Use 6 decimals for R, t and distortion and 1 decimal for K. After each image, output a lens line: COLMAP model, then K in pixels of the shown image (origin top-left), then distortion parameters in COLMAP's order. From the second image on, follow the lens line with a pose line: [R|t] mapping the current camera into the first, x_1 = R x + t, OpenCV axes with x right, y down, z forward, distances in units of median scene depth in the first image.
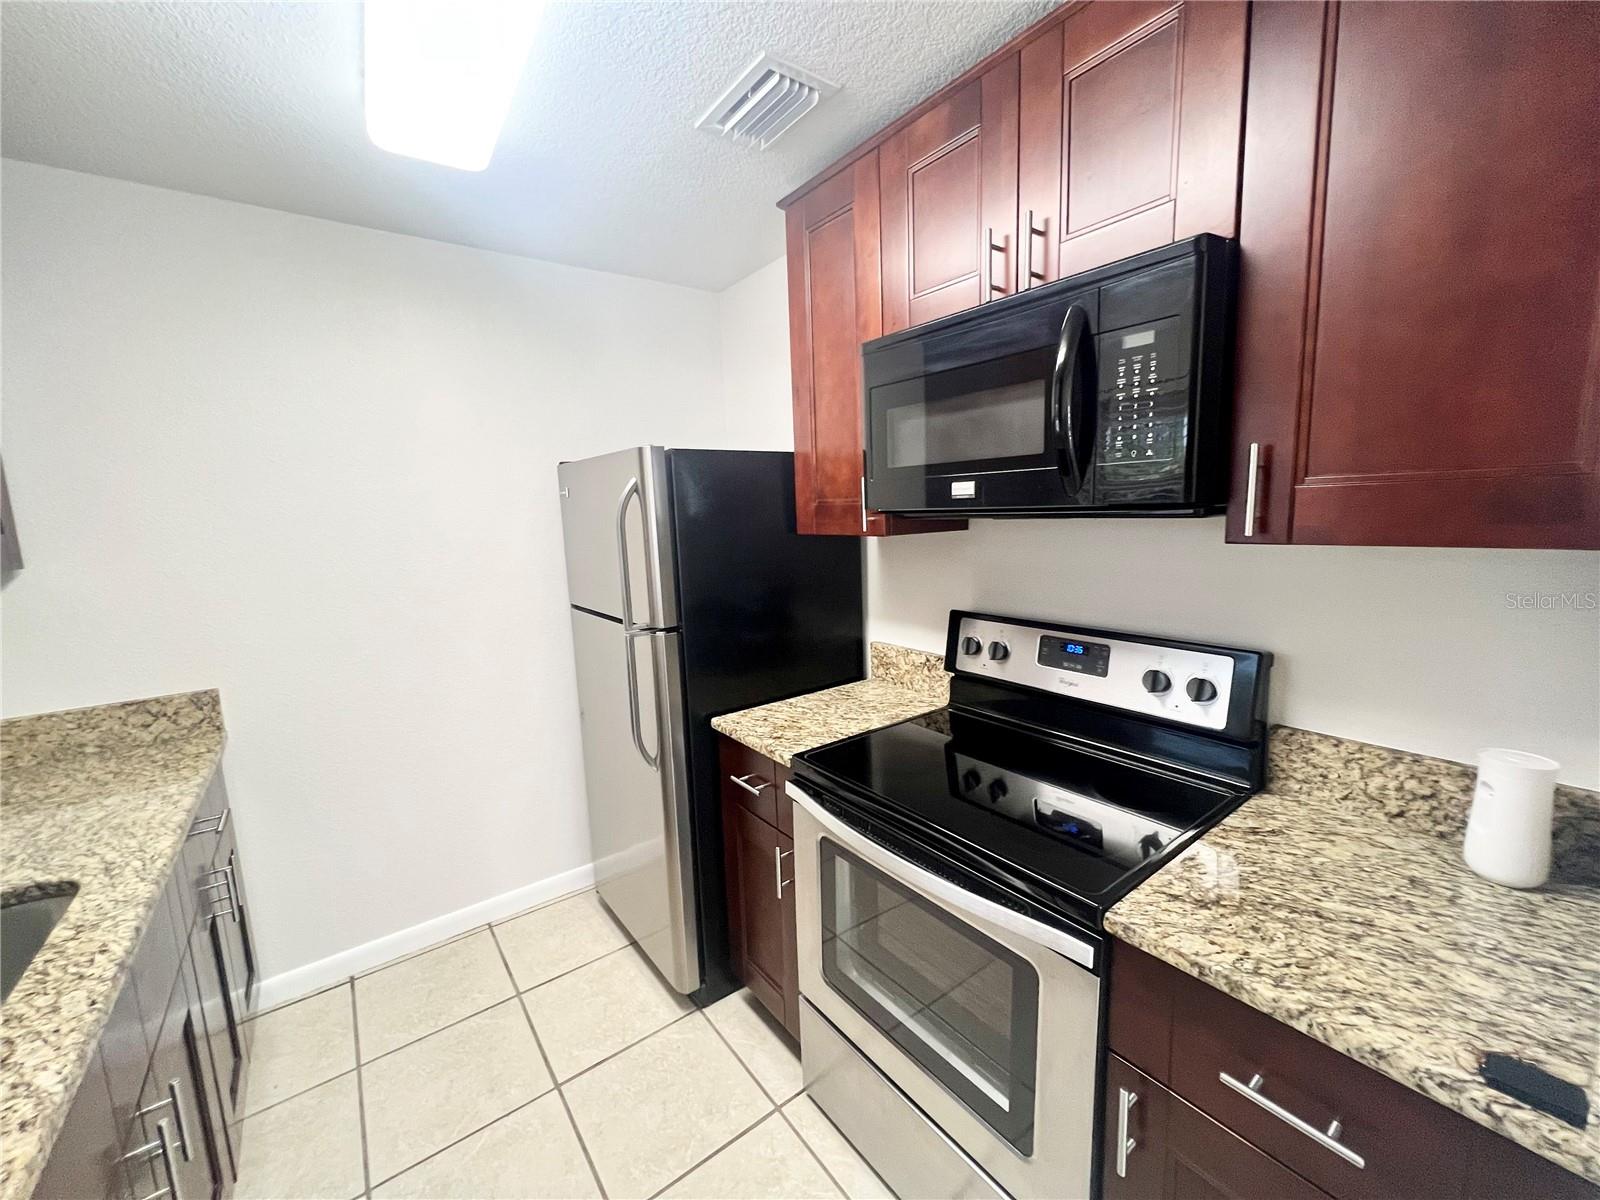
lens RADIAL K [[642.1, 0, 804.5], [0, 642.1, 599.5], [0, 0, 1]] dist [-0.006470, 0.001696]
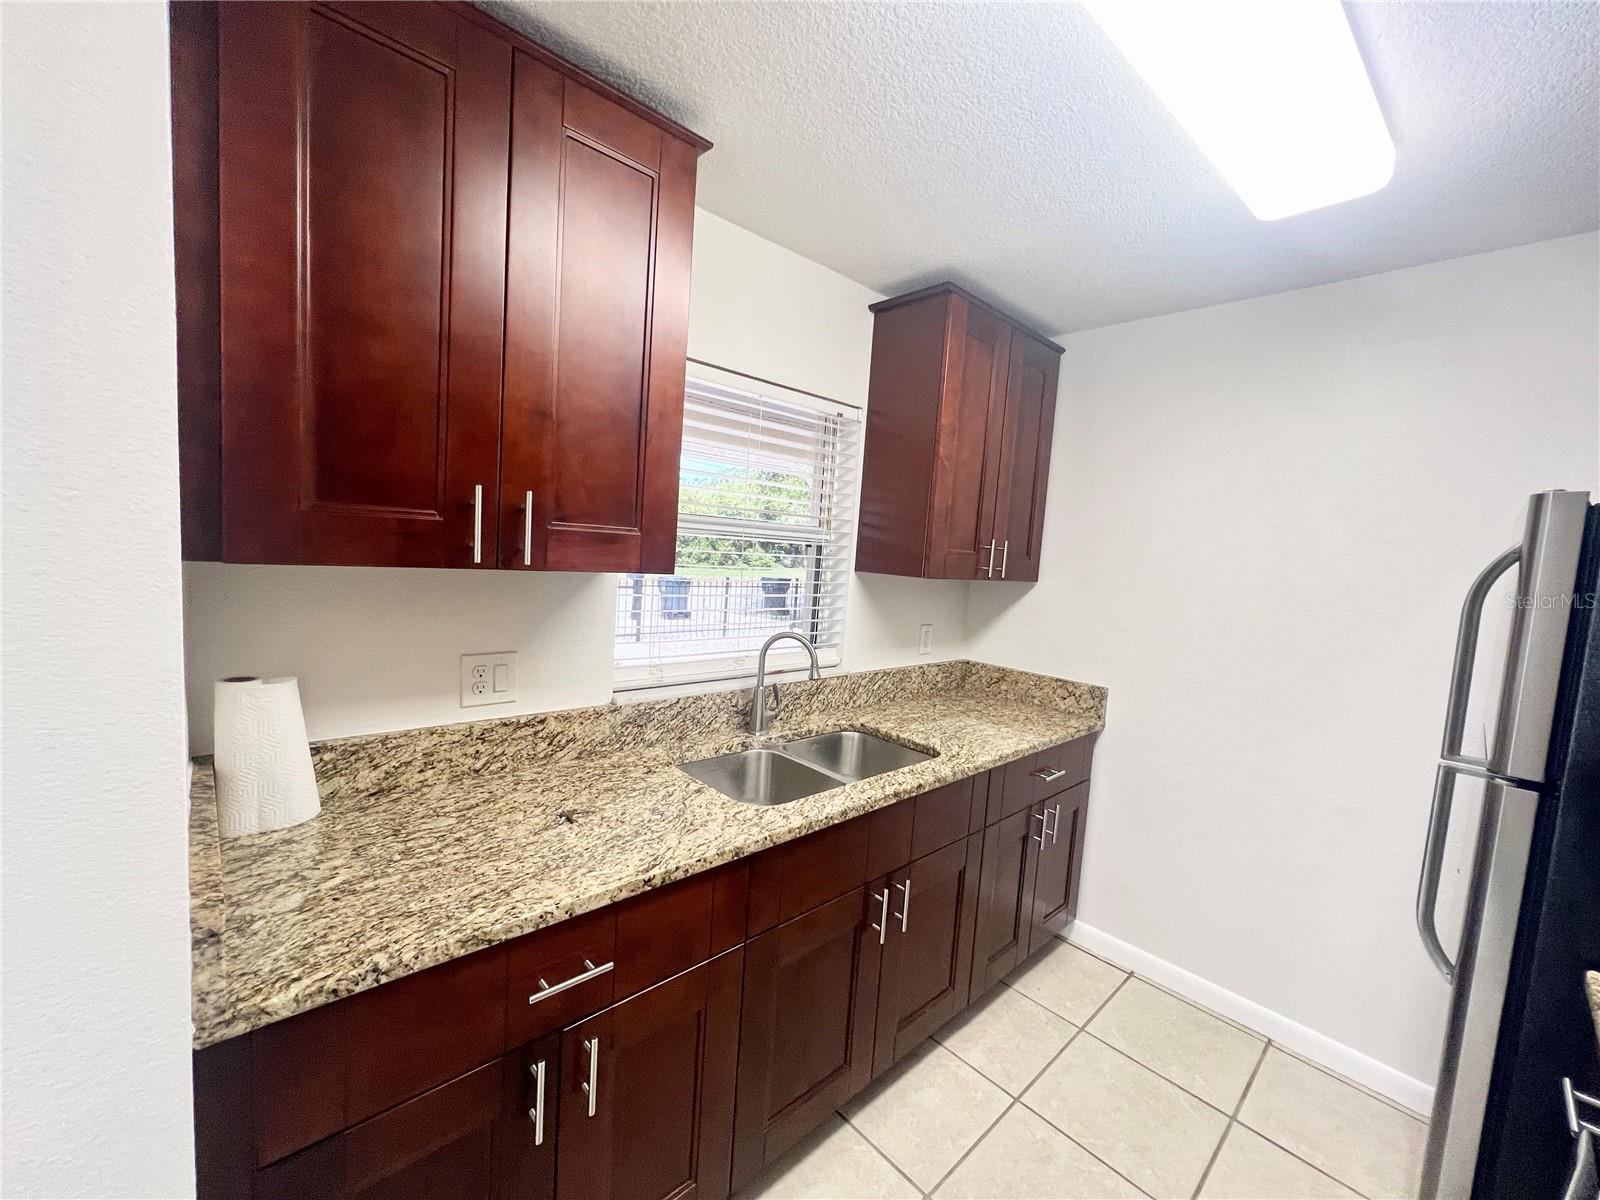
lens RADIAL K [[642.1, 0, 804.7], [0, 642.1, 602.8], [0, 0, 1]] dist [-0.006470, 0.001696]
pose [[0.101452, 0.129703, -0.986349, 0.376778], [-0.210220, 0.971871, 0.106177, -0.050638], [0.972376, 0.196578, 0.125864, 0.266513]]
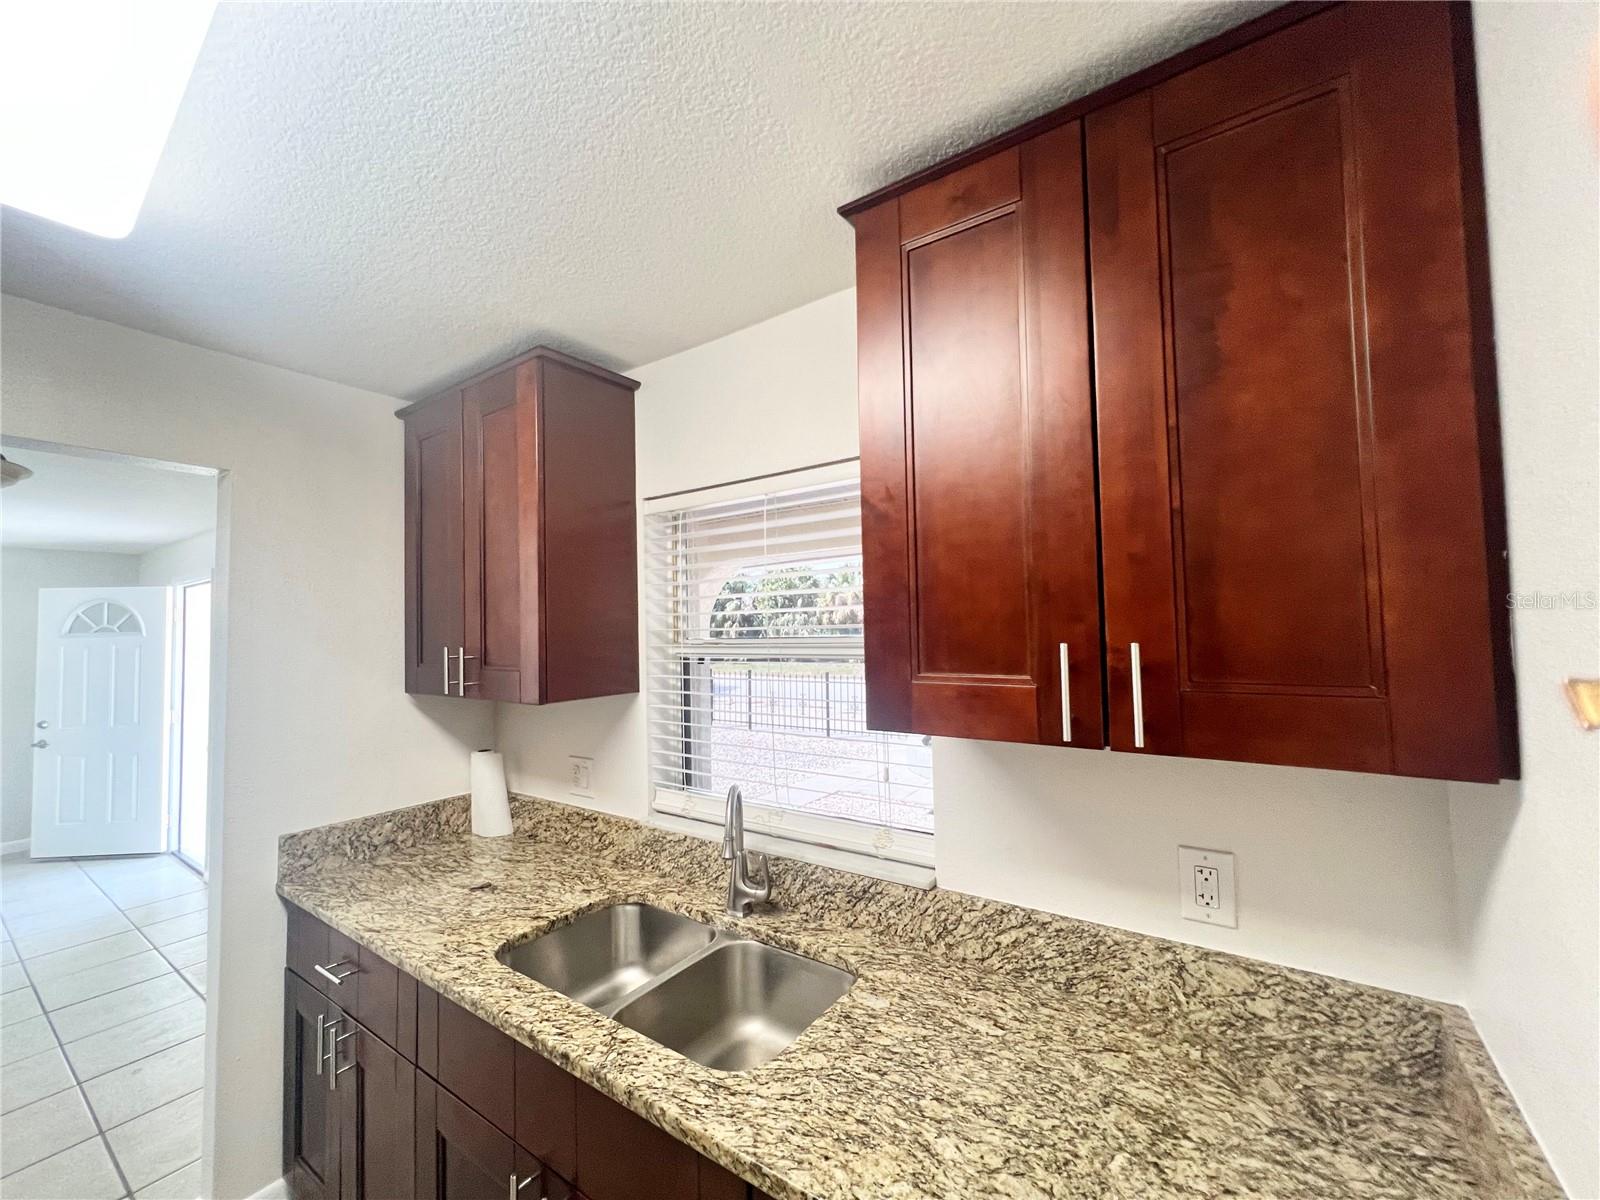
lens RADIAL K [[642.1, 0, 805.2], [0, 642.1, 599.1], [0, 0, 1]] dist [-0.006470, 0.001696]
pose [[-0.948057, 0.039539, -0.315635, -0.766143], [0.008842, 0.995137, 0.098101, -0.243834], [0.317979, 0.090214, -0.943796, 1.425865]]
